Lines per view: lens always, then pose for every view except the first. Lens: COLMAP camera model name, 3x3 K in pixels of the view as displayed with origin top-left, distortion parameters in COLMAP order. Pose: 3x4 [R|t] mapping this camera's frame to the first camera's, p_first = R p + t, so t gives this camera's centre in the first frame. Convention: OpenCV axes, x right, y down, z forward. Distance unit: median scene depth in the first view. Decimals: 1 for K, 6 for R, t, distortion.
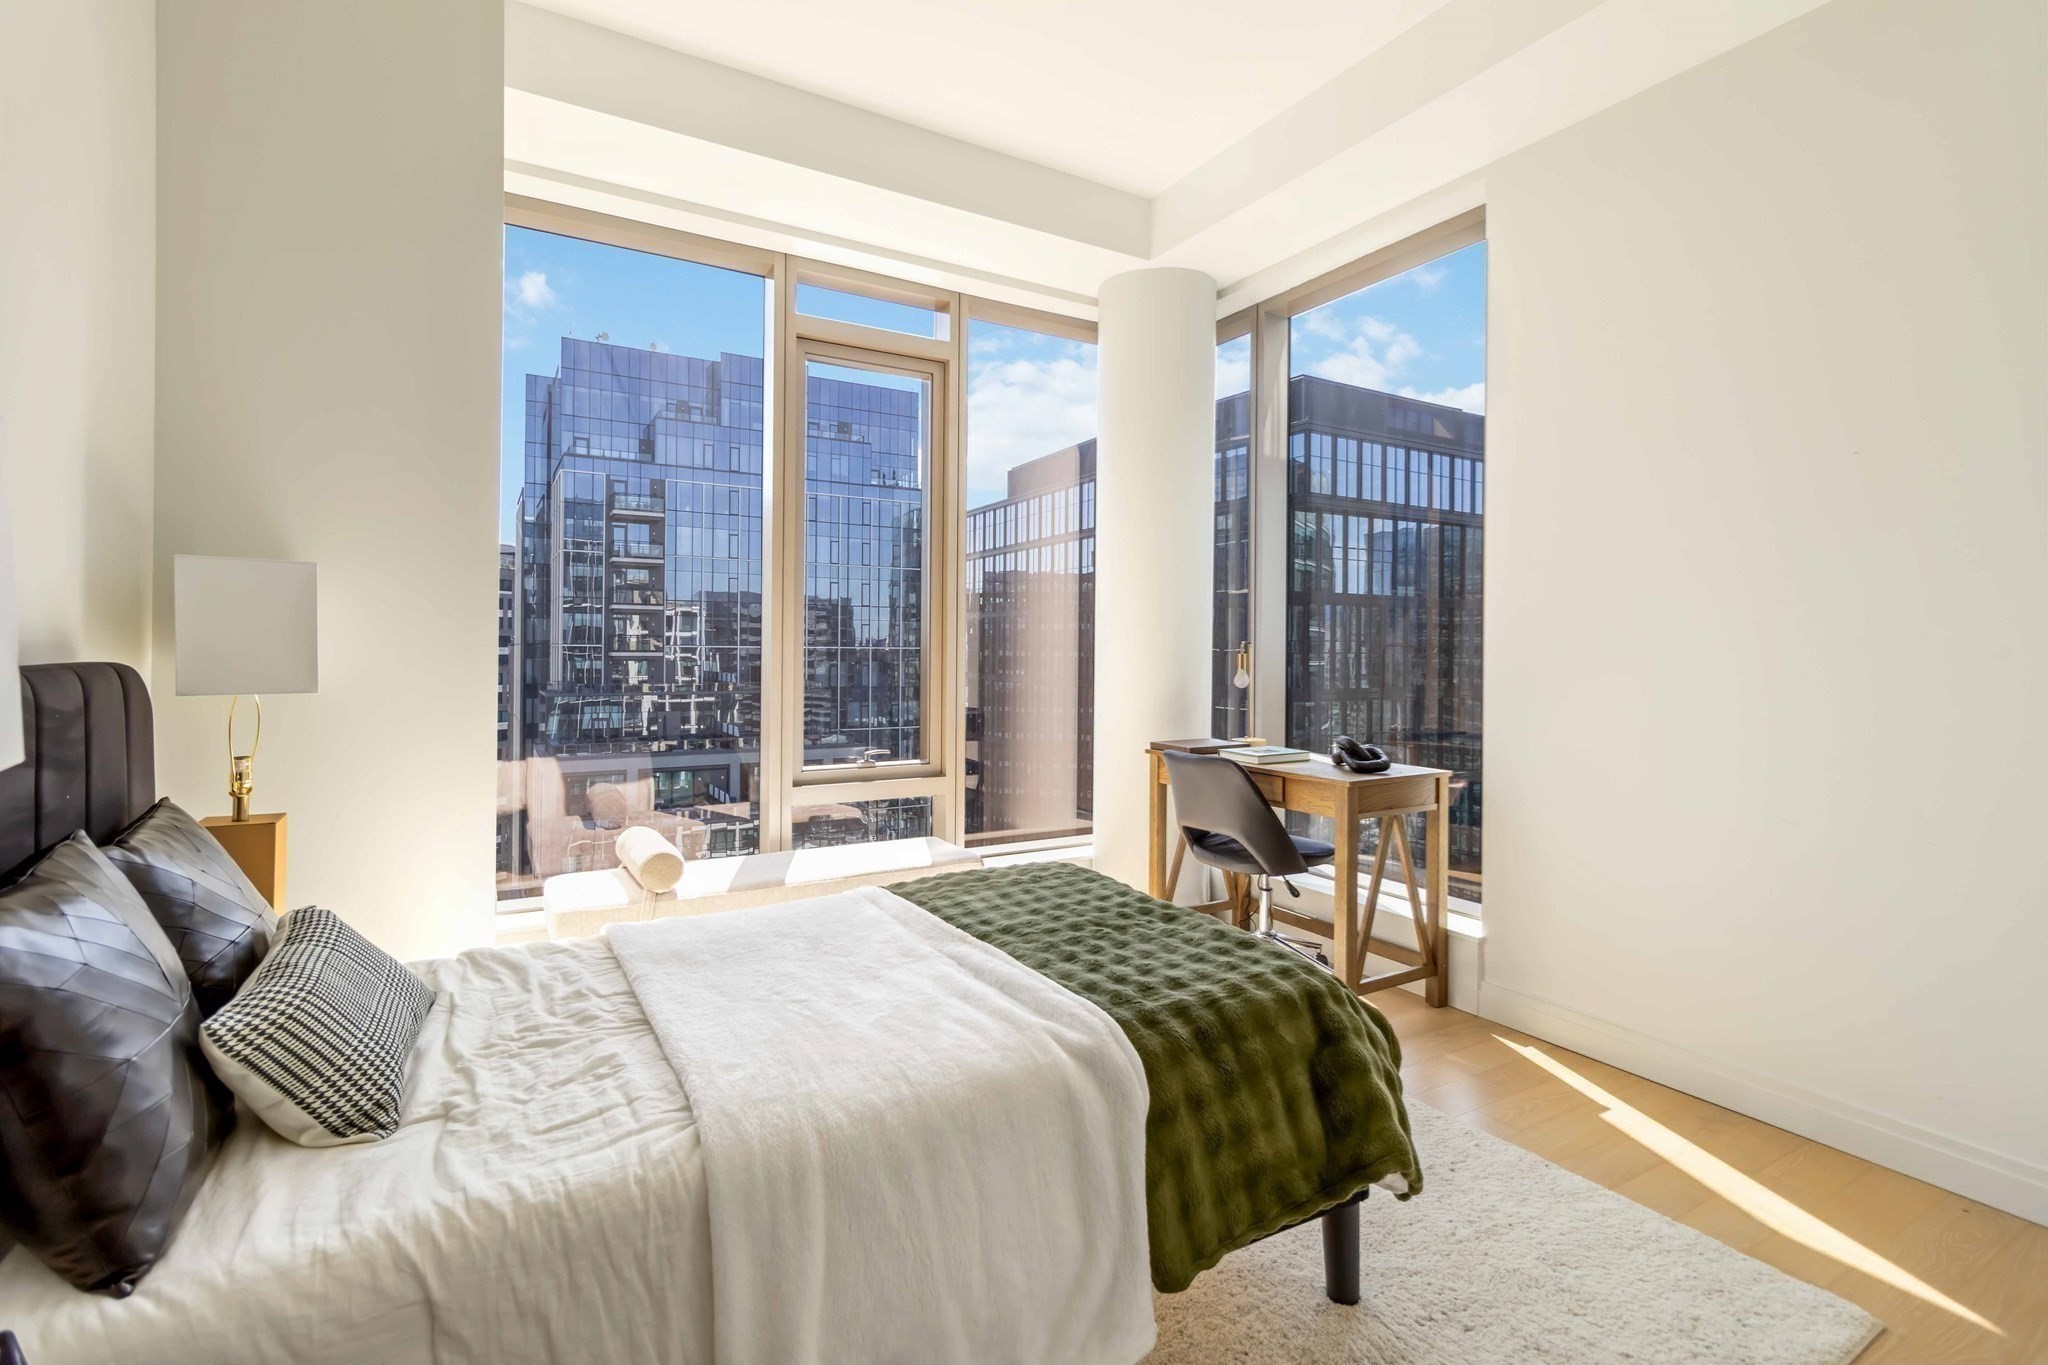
lens RADIAL K [[946.4, 0, 1026.3], [0, 946.4, 669.7], [0, 0, 1]] dist [0.001798, 0.000364]
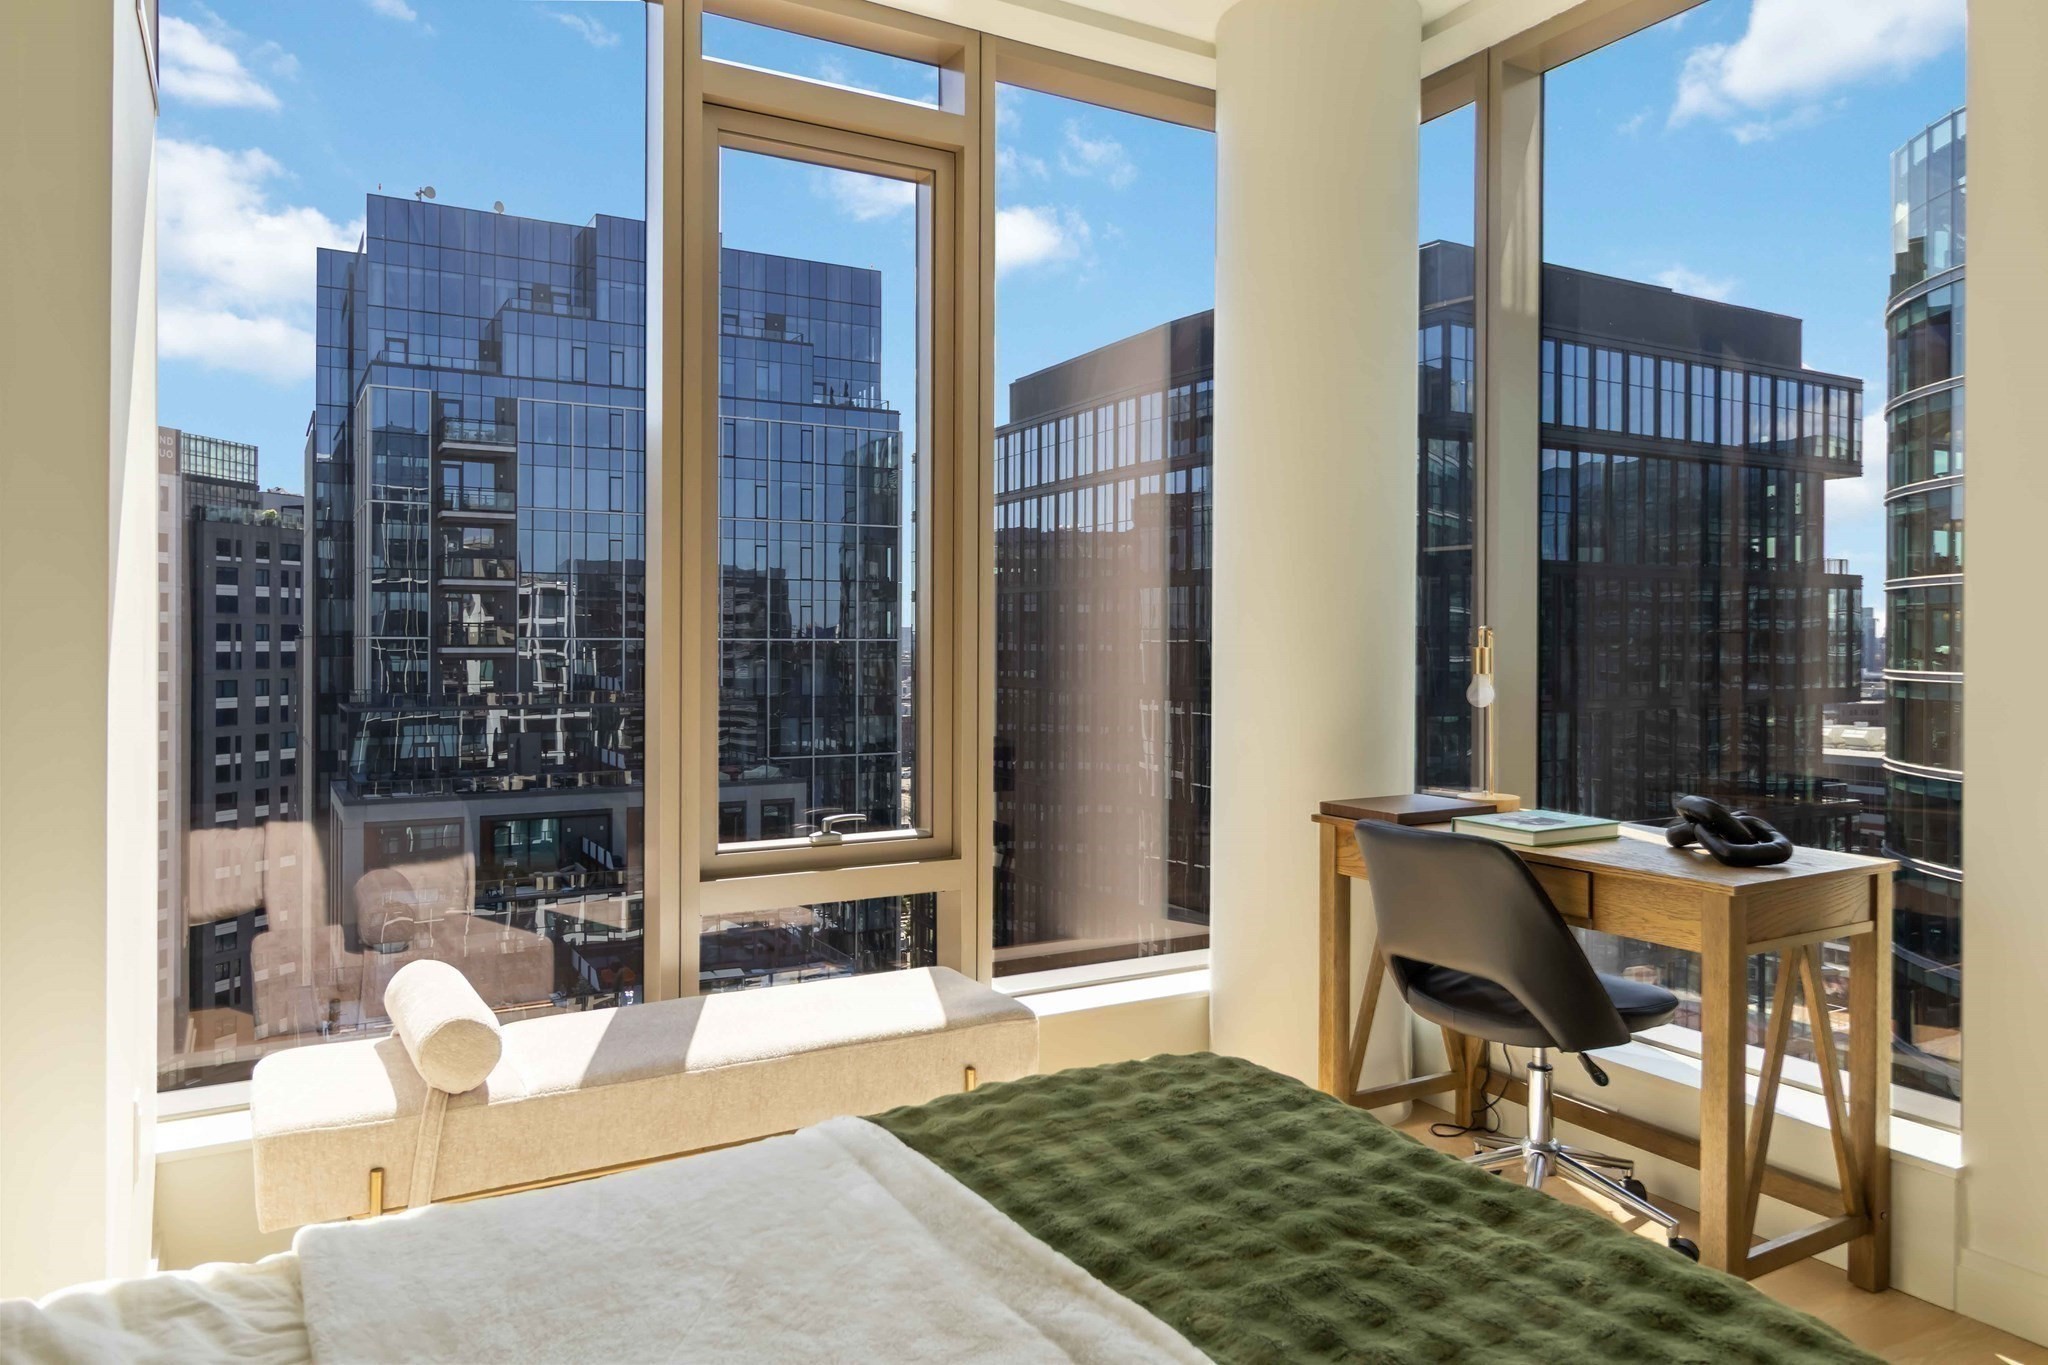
lens RADIAL K [[1355.0, 0, 1022.8], [0, 1355.0, 675.3], [0, 0, 1]] dist [-0.000394, 0.005694]
pose [[0.999948, -0.003875, -0.009470, -0.037537], [0.003911, 0.999985, 0.003715, -0.003863], [0.009455, -0.003751, 0.999948, 0.158808]]
